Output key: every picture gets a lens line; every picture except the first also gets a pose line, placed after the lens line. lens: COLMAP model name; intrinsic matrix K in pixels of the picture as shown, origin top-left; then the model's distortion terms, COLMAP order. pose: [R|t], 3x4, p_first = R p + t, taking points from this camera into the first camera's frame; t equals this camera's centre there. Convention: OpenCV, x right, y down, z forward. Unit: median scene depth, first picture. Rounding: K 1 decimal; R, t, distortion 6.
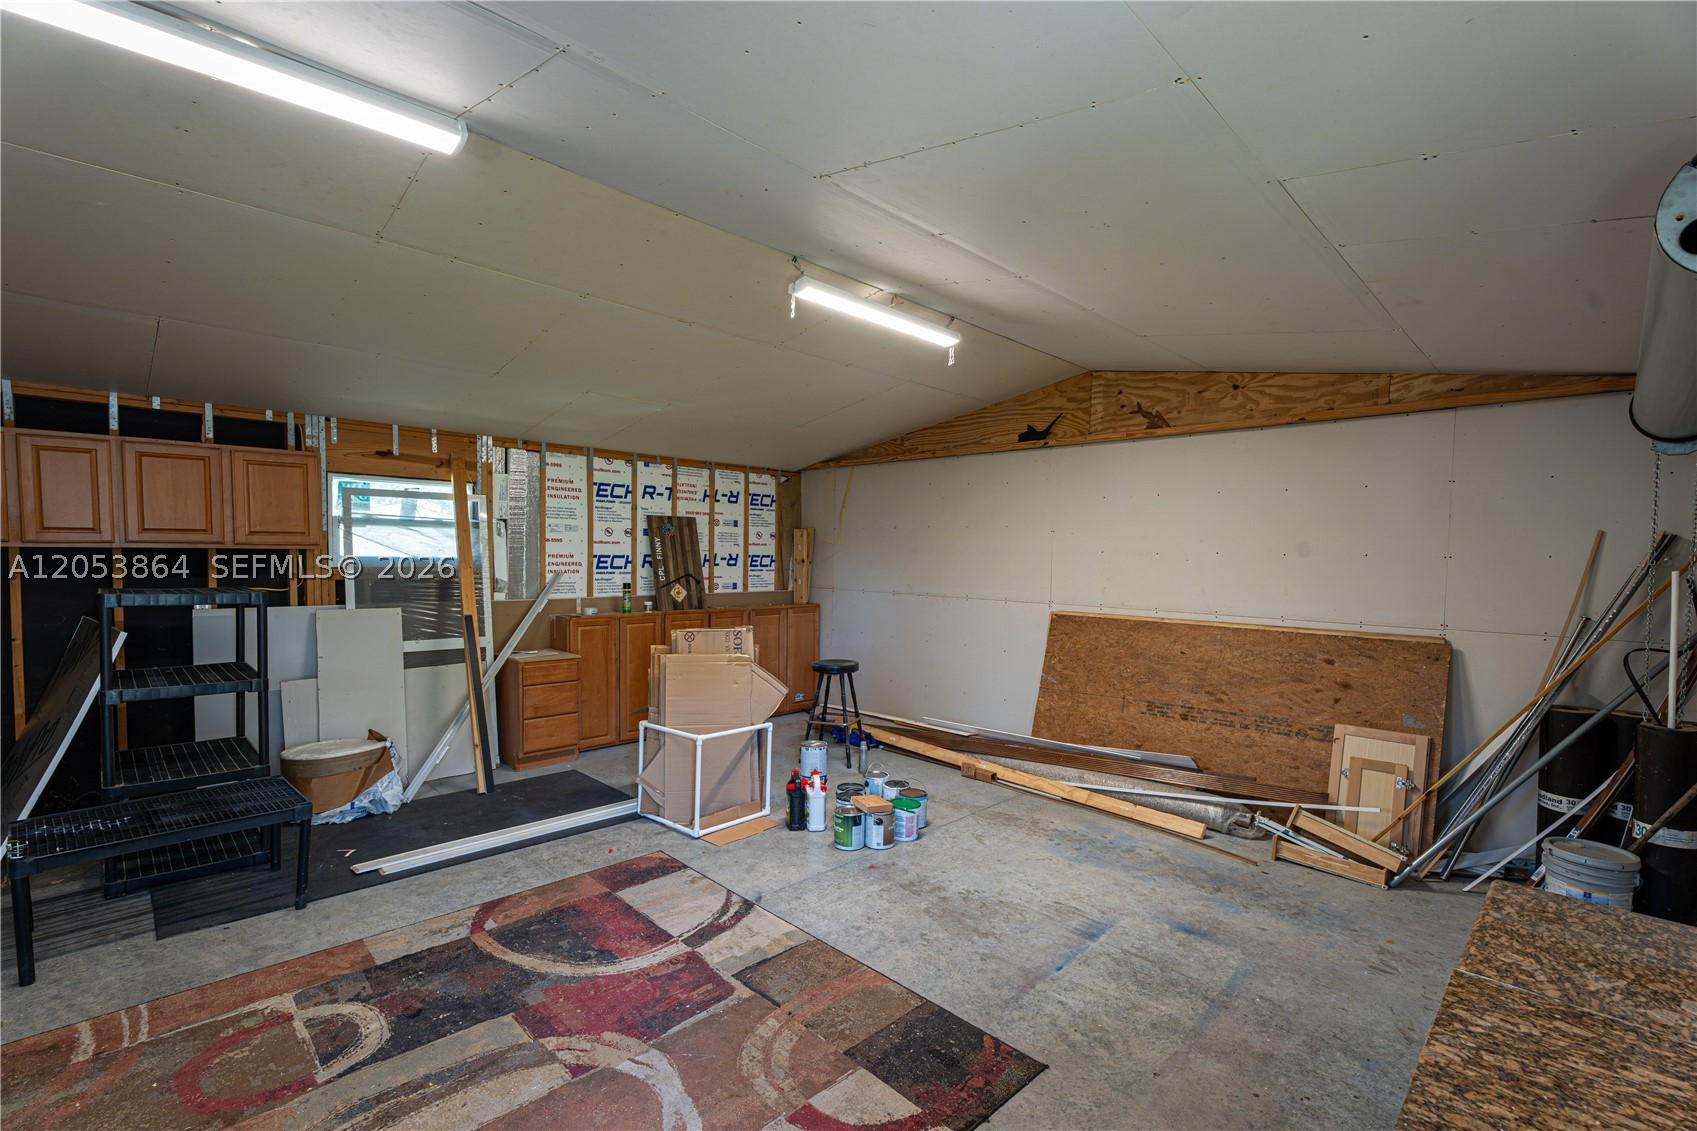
lens RADIAL K [[759.9, 0, 848.8], [0, 759.9, 587.6], [0, 0, 1]] dist [0.007206, -0.000510]
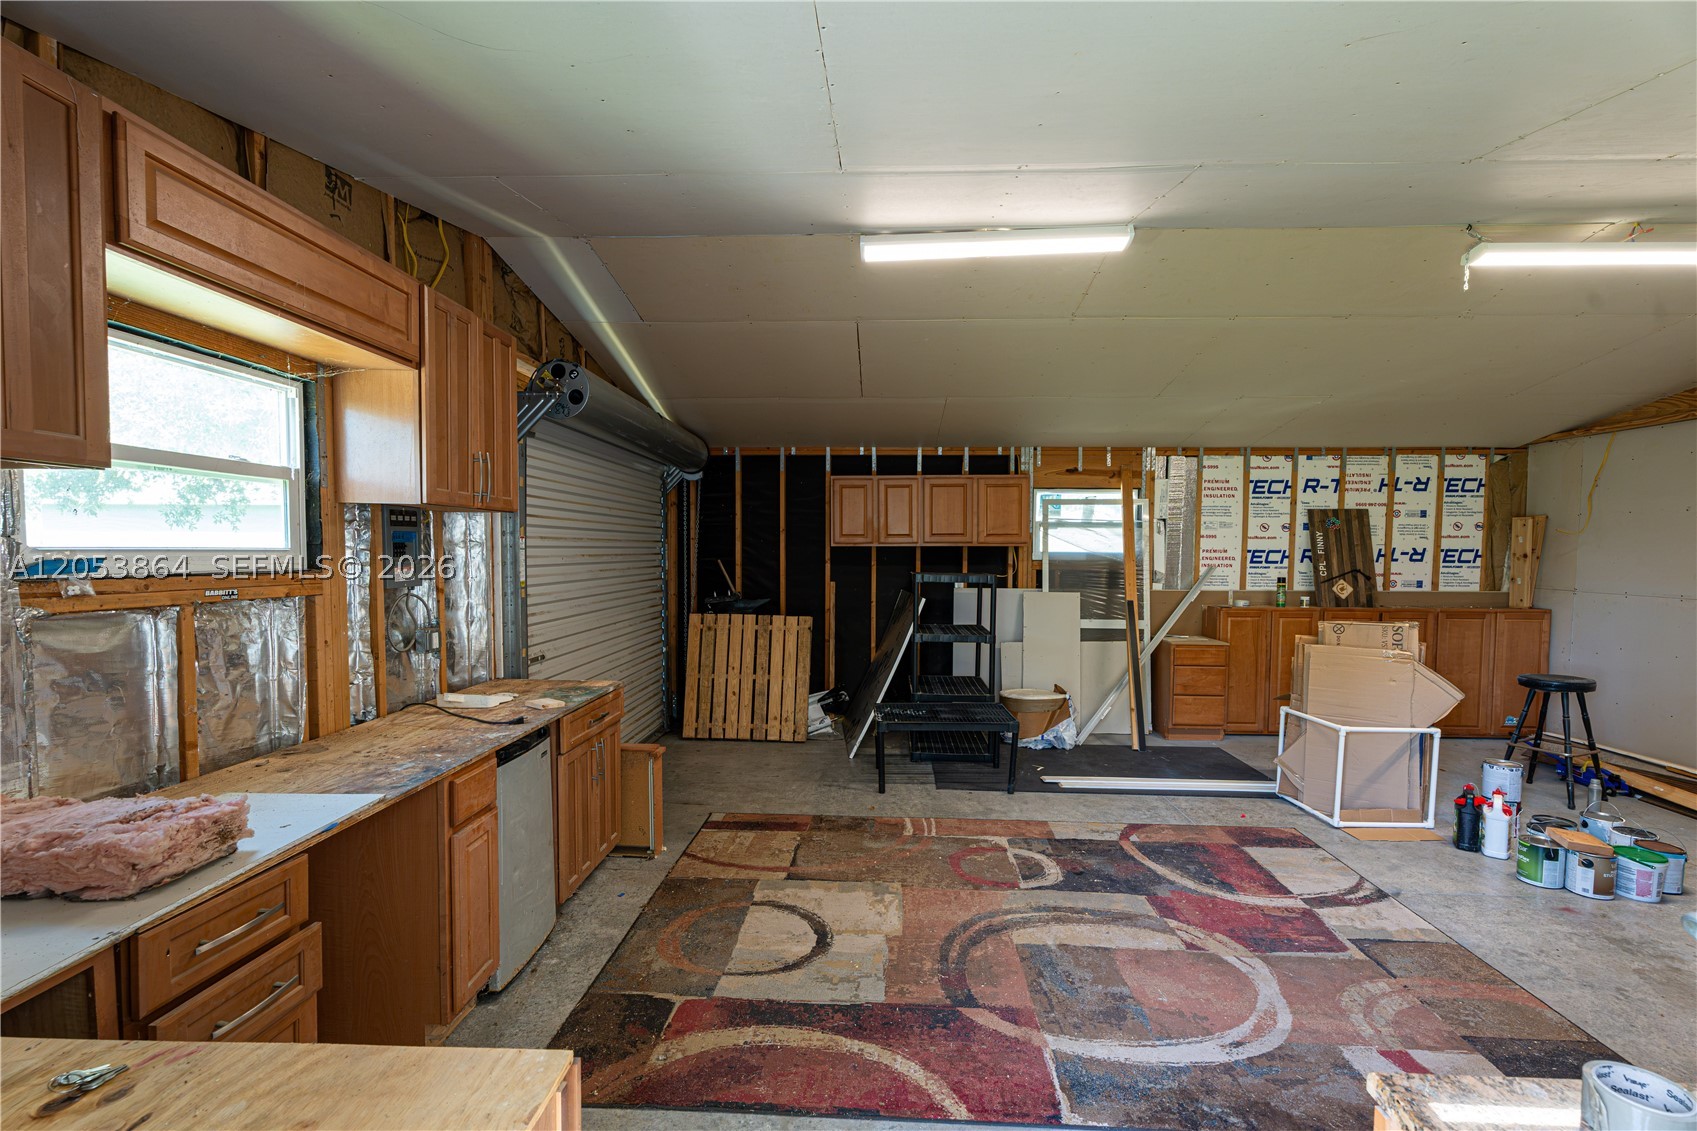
lens RADIAL K [[759.9, 0, 848.8], [0, 759.9, 587.6], [0, 0, 1]] dist [0.007206, -0.000510]
pose [[0.674862, 0.027938, -0.737415, 0.091762], [-0.028749, 0.999520, 0.011558, 0.017089], [0.737384, 0.013400, 0.675341, -0.147697]]
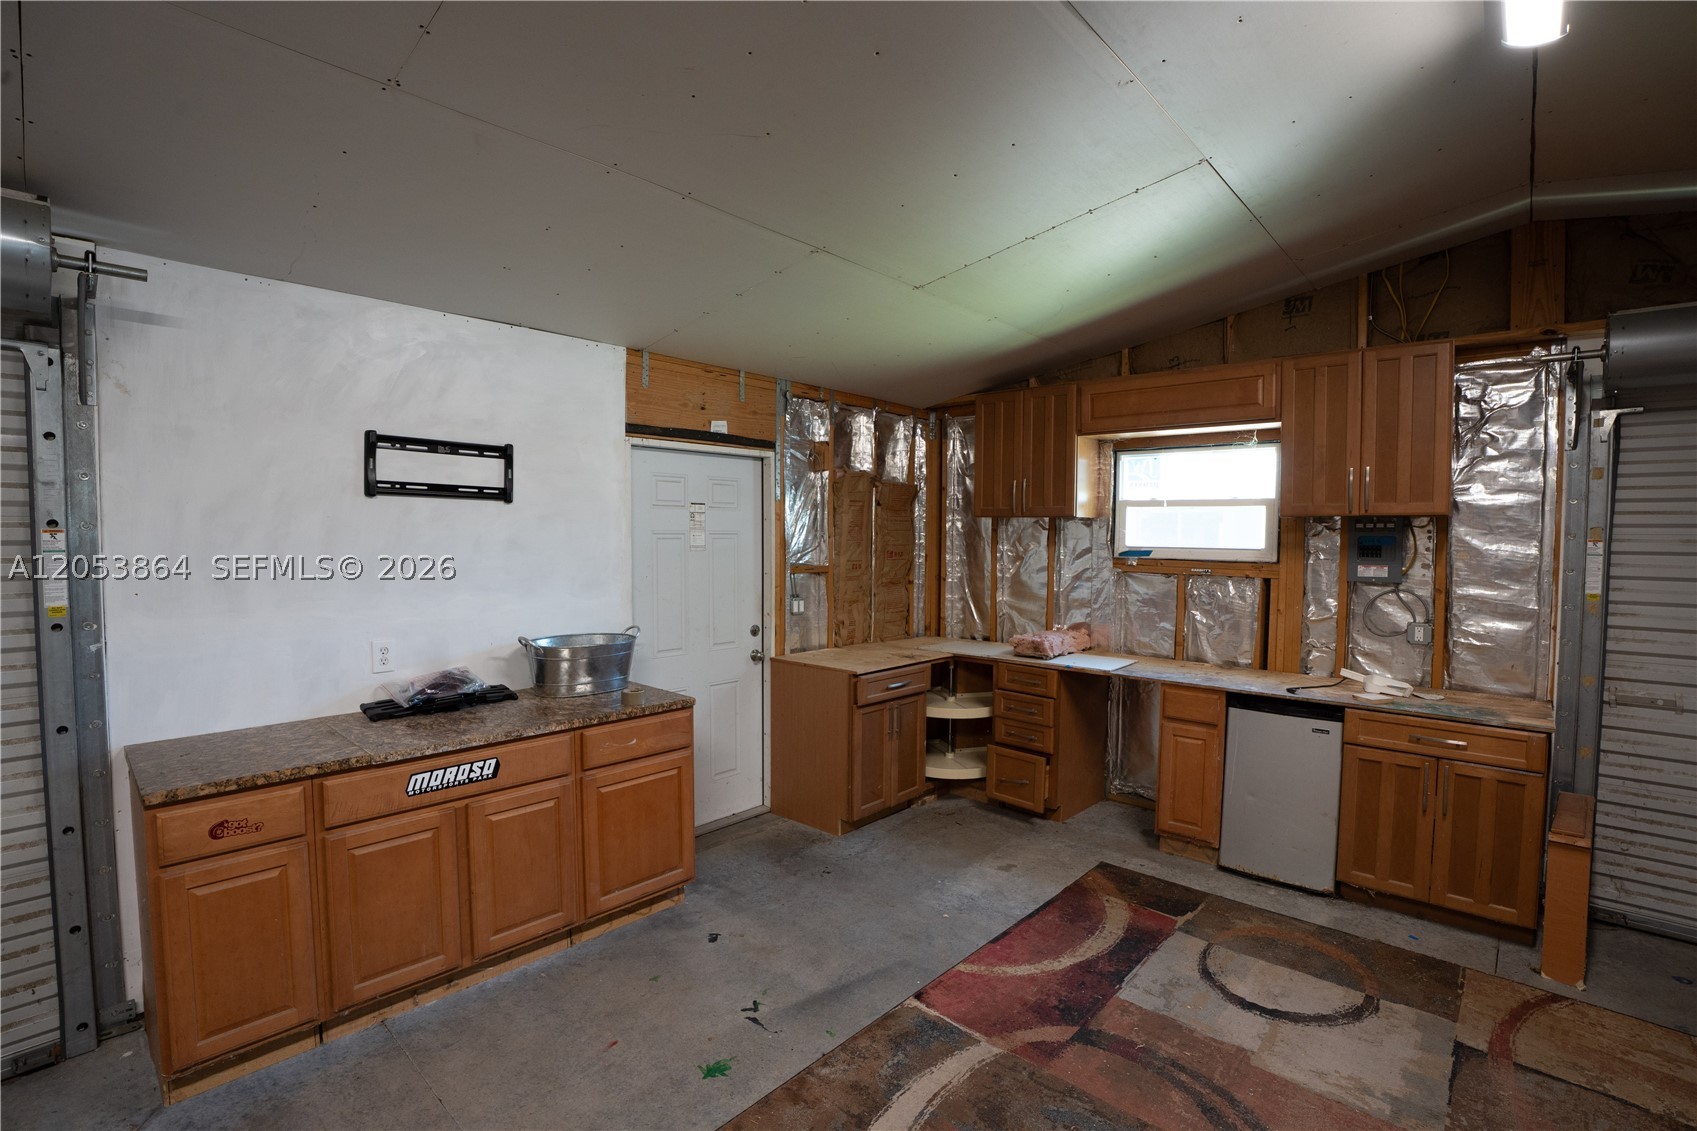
lens RADIAL K [[780.7, 0, 848.5], [0, 780.7, 565.5], [0, 0, 1]] dist [-0.069163, 0.018499]
pose [[-0.998547, -0.021180, -0.049557, -0.060502], [-0.025248, 0.996232, 0.082967, -0.034756], [0.047614, 0.084097, -0.995319, 0.780989]]
